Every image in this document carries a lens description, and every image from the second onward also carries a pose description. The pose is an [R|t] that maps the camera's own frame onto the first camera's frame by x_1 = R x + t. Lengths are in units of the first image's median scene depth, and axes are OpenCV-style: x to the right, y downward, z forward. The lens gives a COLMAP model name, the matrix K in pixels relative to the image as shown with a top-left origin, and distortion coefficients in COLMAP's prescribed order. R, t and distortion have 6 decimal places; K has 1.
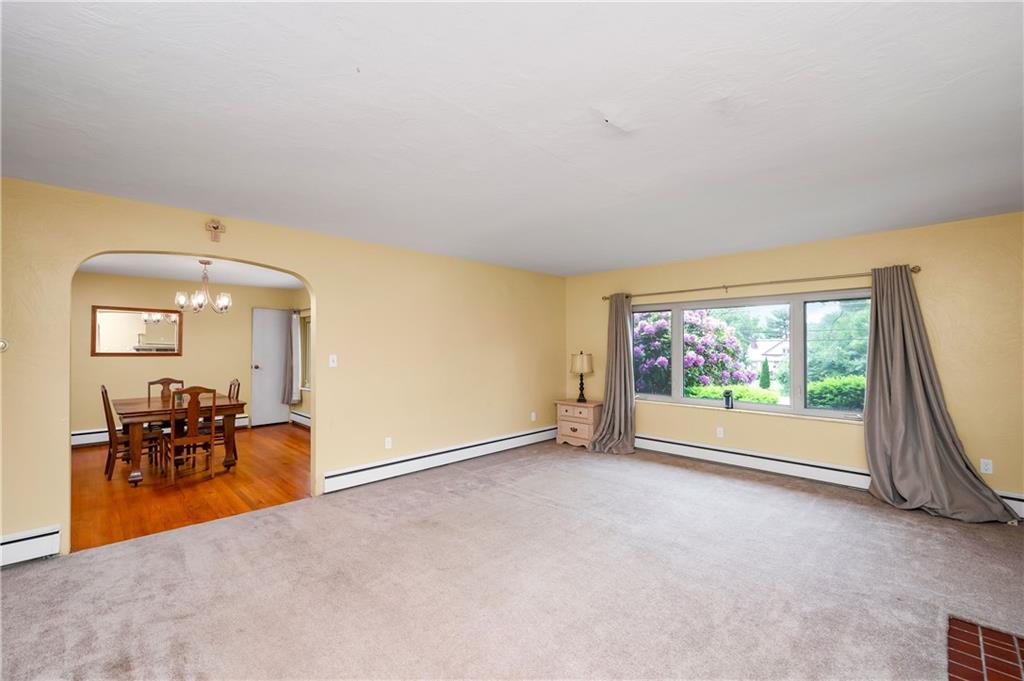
lens RADIAL K [[426.1, 0, 506.4], [0, 426.1, 343.9], [0, 0, 1]] dist [-0.005811, 0.000214]
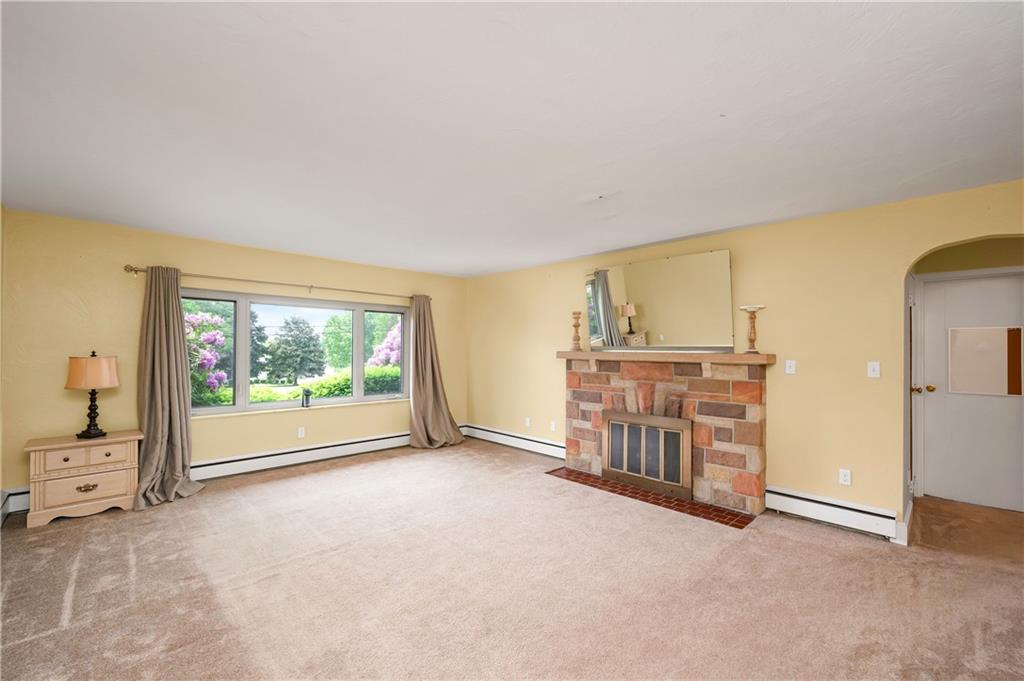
lens RADIAL K [[426.1, 0, 512.2], [0, 426.1, 345.0], [0, 0, 1]] dist [-0.005811, 0.000214]
pose [[0.001302, 0.009418, 0.999955, -0.472225], [-0.016010, 0.999828, -0.009396, 0.005589], [-0.999871, -0.015997, 0.001453, 0.488964]]
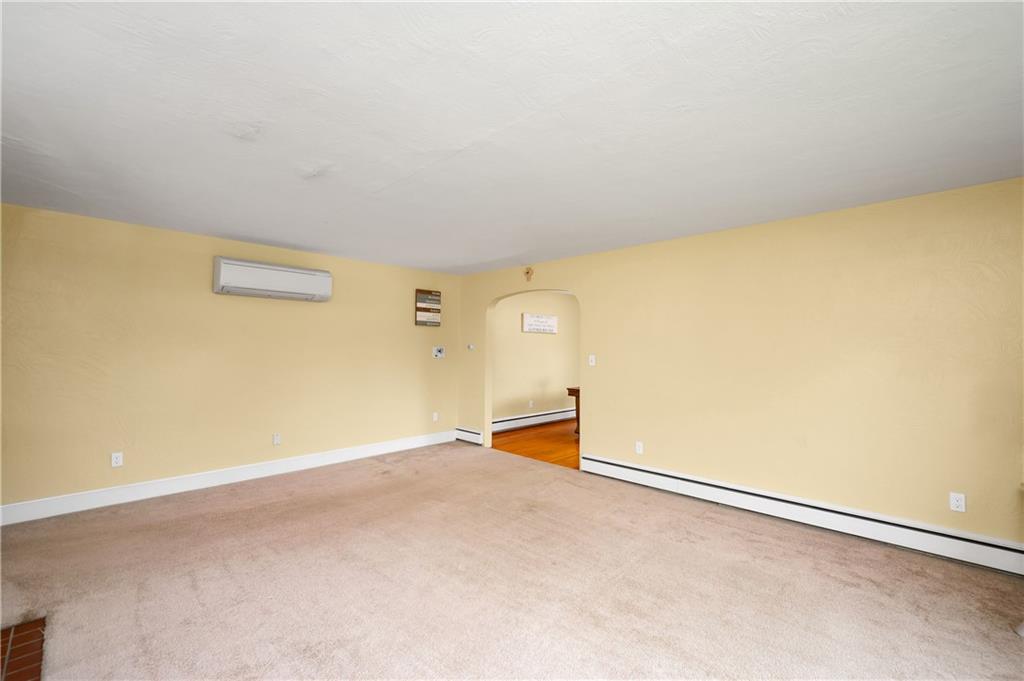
lens RADIAL K [[426.1, 0, 509.9], [0, 426.1, 341.4], [0, 0, 1]] dist [-0.005811, 0.000214]
pose [[0.024124, -0.016314, -0.999576, 0.590289], [0.003153, 0.999863, -0.016242, 0.005048], [0.999704, -0.002760, 0.024173, 0.587994]]
